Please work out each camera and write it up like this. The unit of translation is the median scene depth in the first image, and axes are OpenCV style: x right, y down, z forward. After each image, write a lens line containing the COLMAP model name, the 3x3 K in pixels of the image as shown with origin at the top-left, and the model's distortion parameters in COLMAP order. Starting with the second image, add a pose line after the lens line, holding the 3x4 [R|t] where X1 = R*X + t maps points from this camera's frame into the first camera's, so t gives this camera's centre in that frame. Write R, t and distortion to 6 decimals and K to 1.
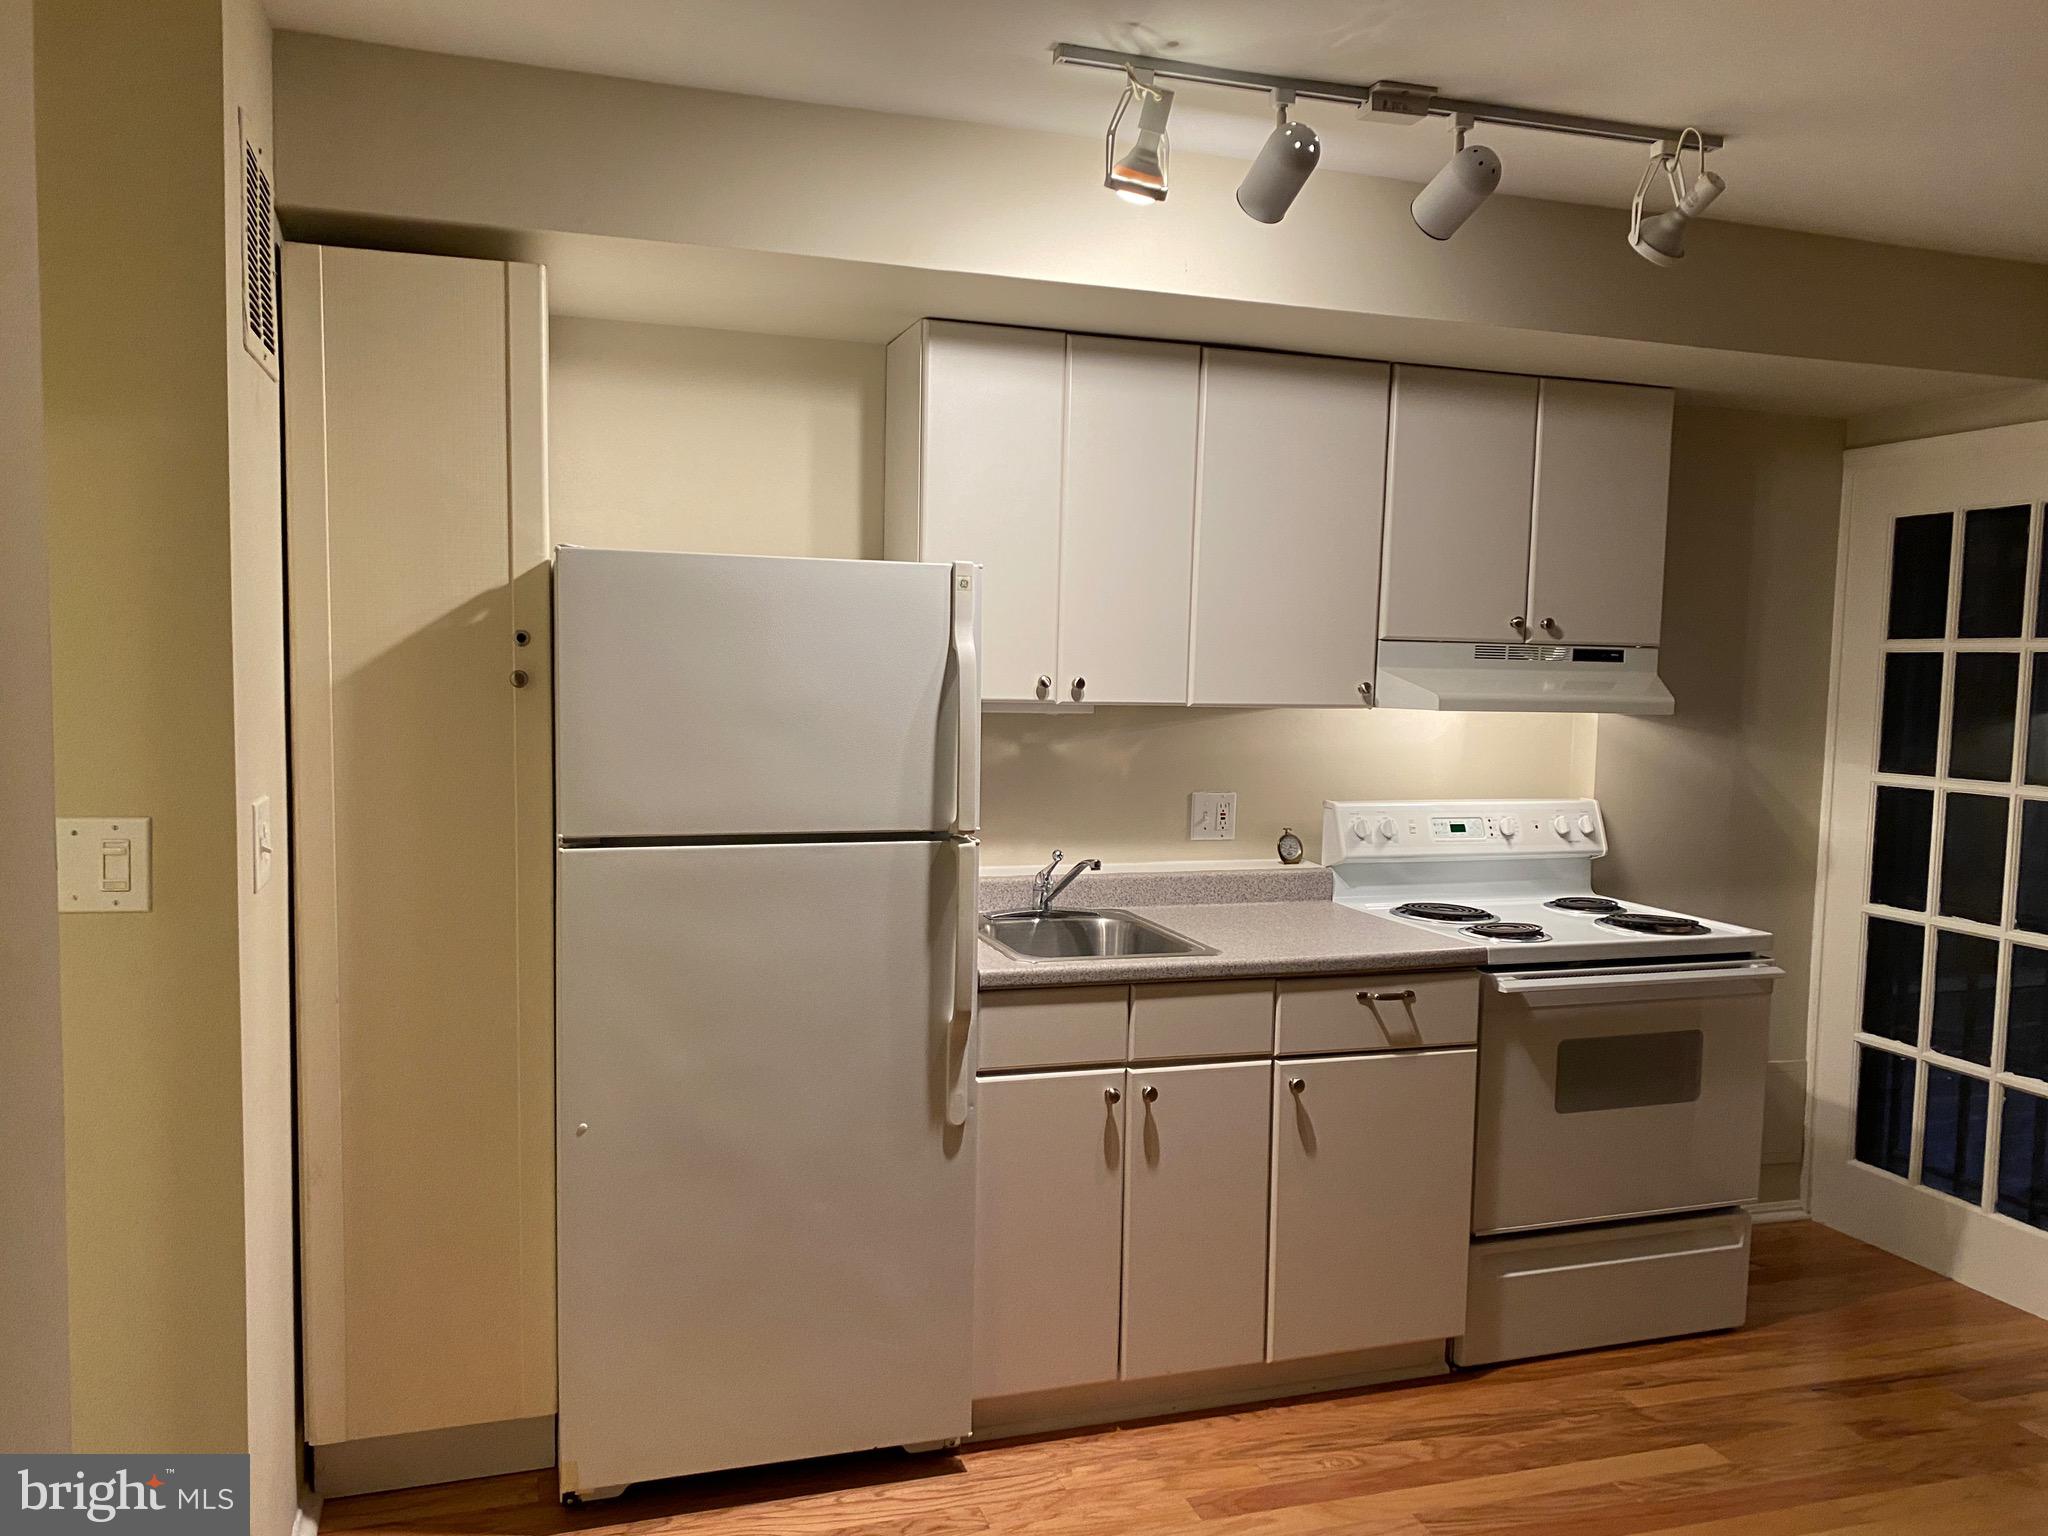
lens RADIAL K [[1544.0, 0, 1024.7], [0, 1544.0, 759.8], [0, 0, 1]] dist [0.004971, -0.001692]
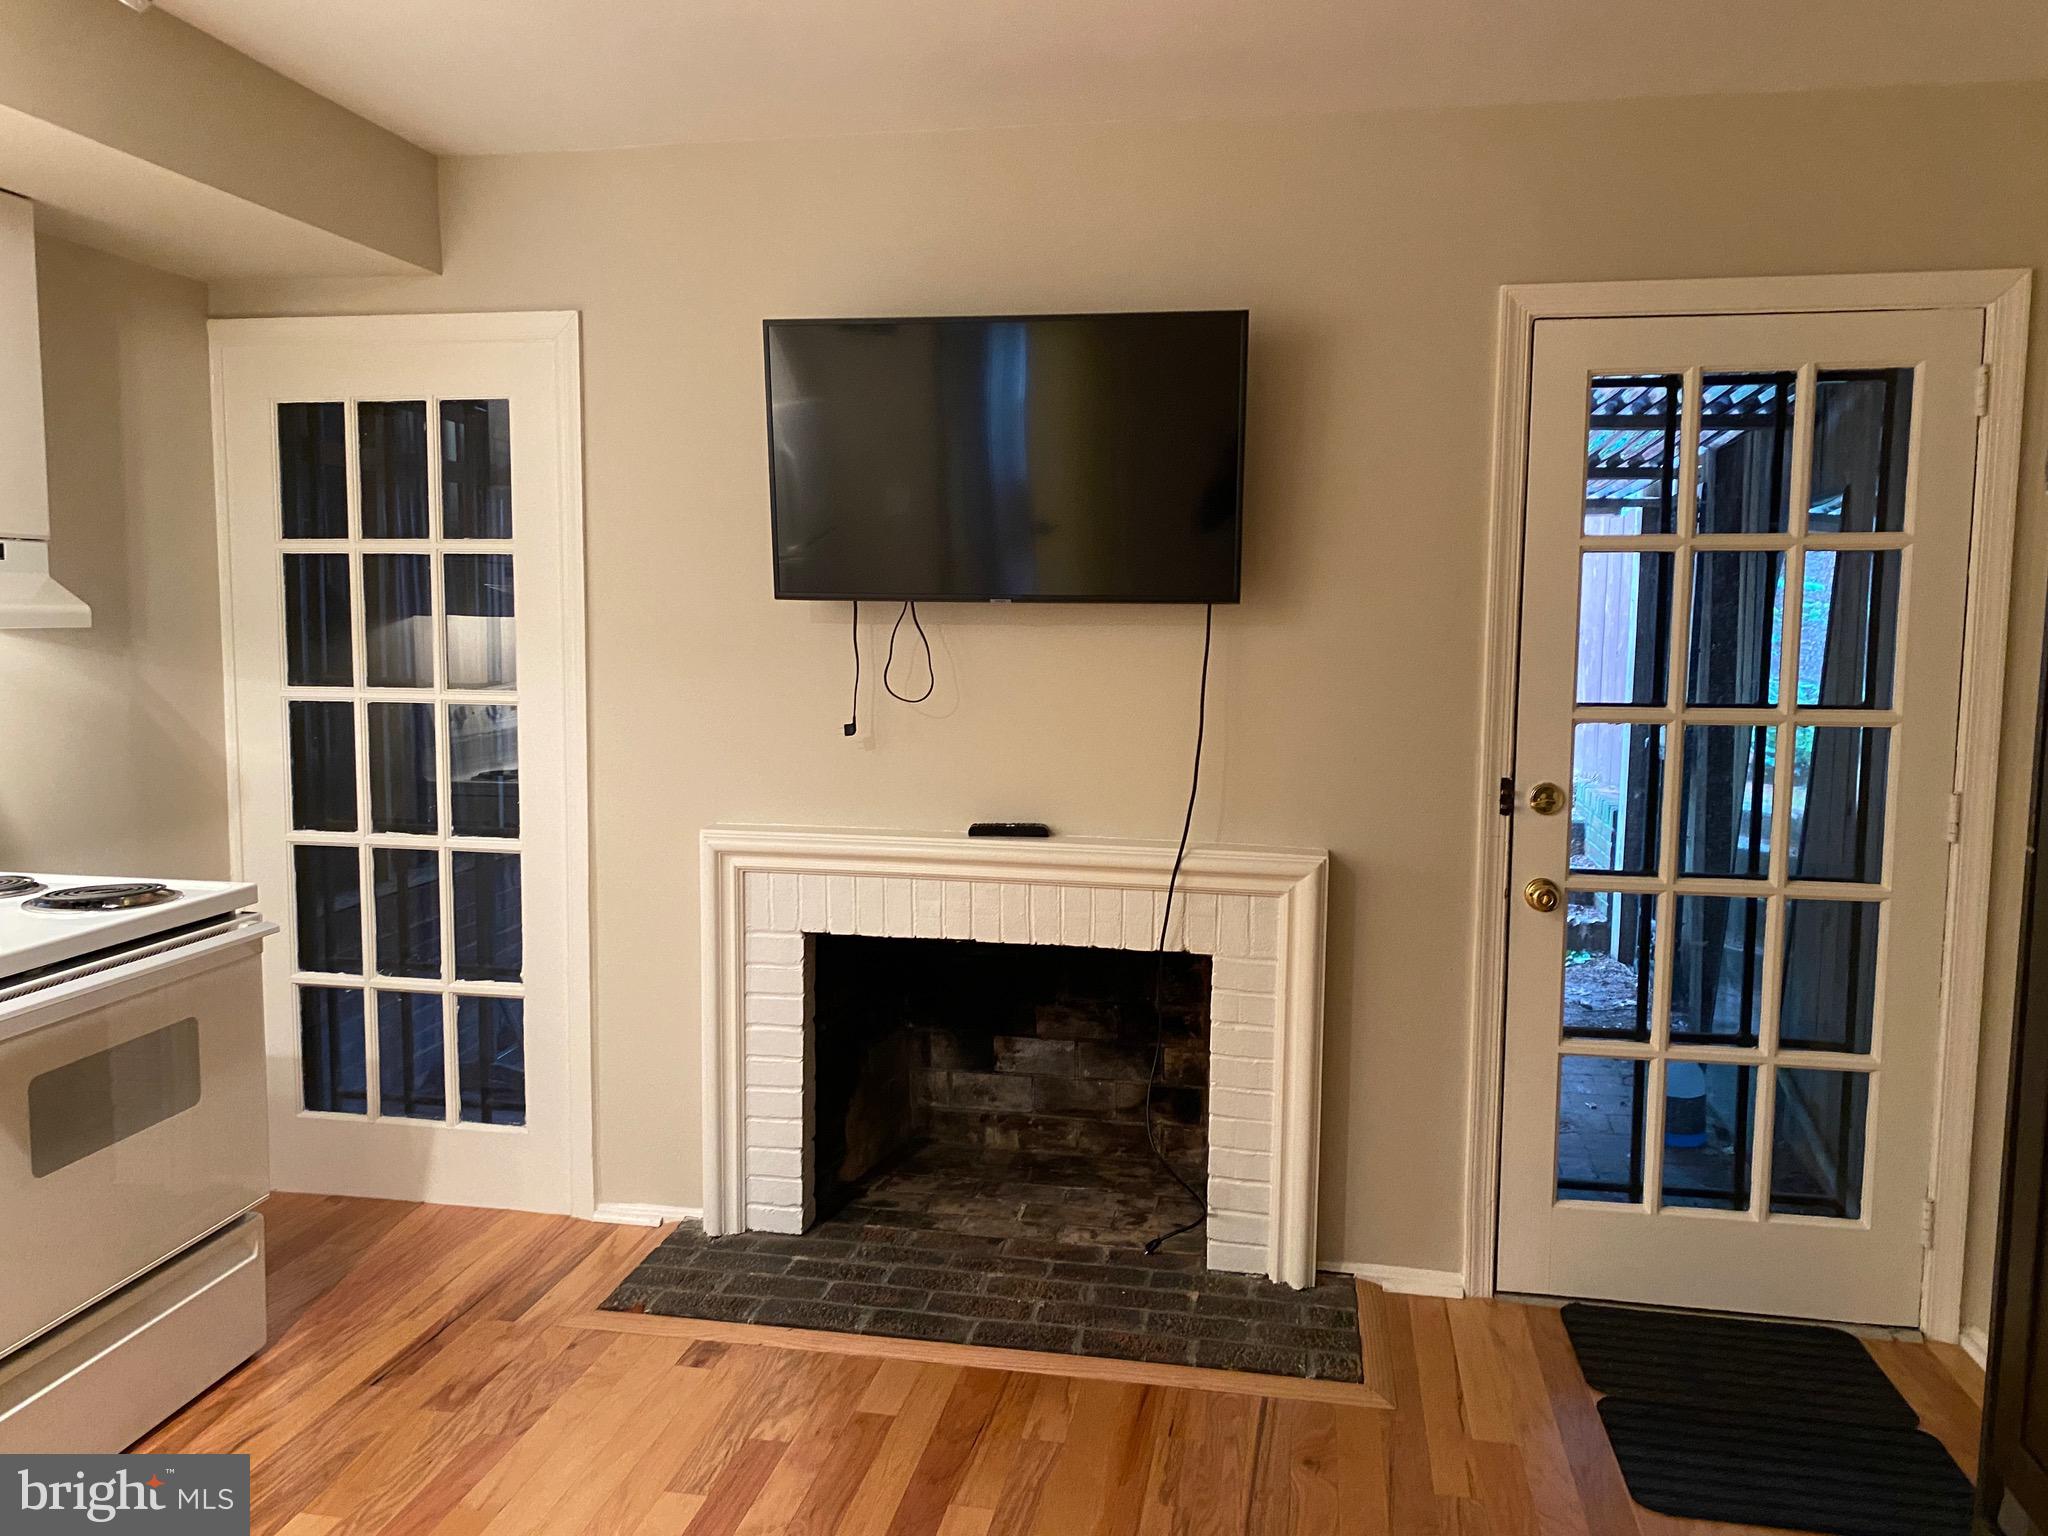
lens RADIAL K [[1544.0, 0, 1024.7], [0, 1544.0, 759.8], [0, 0, 1]] dist [0.004971, -0.001692]
pose [[0.476348, -0.101554, 0.873372, -0.040952], [0.053079, 0.994817, 0.086726, -0.004994], [-0.877653, 0.005046, 0.479270, 0.200603]]
